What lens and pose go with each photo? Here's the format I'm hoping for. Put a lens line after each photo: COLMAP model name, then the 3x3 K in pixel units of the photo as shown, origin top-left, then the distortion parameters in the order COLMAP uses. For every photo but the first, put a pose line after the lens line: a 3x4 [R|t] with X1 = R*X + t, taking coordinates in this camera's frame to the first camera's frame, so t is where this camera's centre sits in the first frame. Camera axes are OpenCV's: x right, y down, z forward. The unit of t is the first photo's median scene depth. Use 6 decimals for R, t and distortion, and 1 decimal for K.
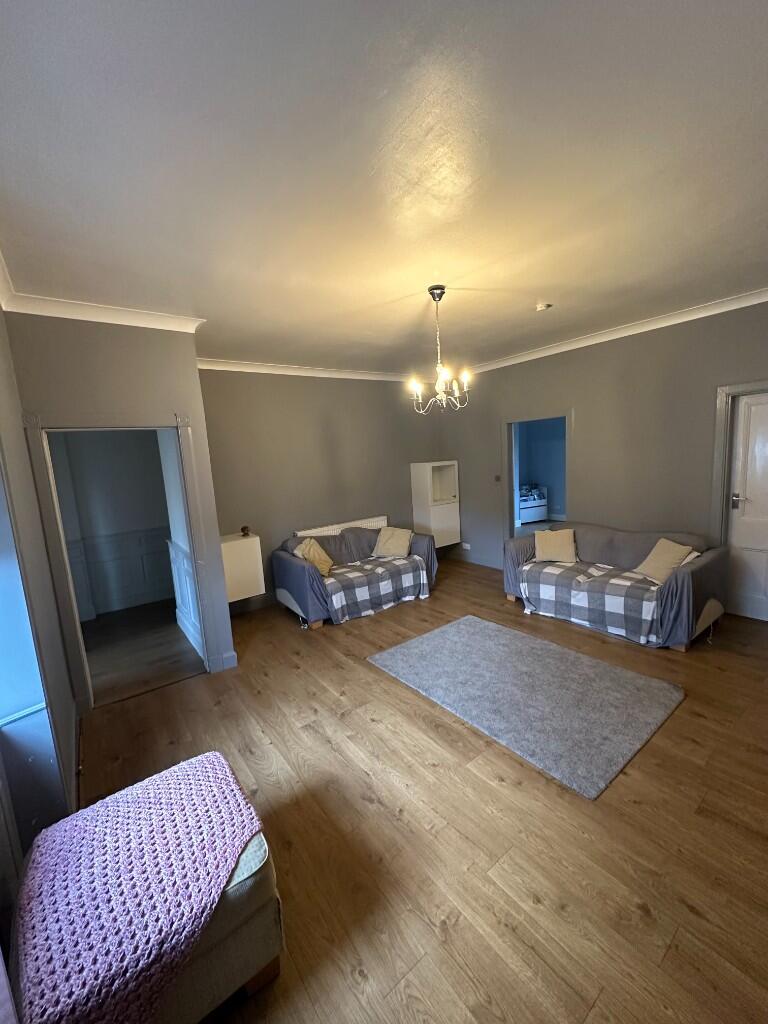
lens RADIAL K [[407.3, 0, 385.4], [0, 407.3, 511.0], [0, 0, 1]] dist [-0.003120, 0.000011]
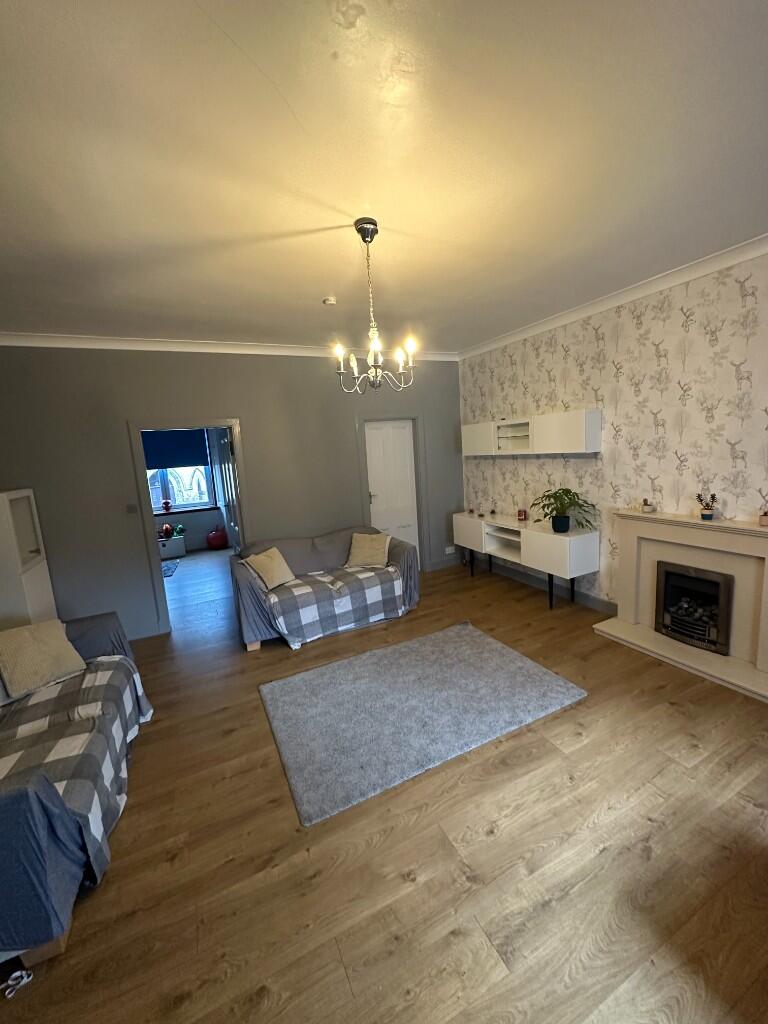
lens RADIAL K [[407.3, 0, 385.3], [0, 407.3, 511.9], [0, 0, 1]] dist [-0.003120, 0.000011]
pose [[0.200900, -0.099688, 0.974526, -0.560591], [0.191493, 0.979613, 0.060732, -0.060956], [-0.960713, 0.174414, 0.215894, 0.790193]]
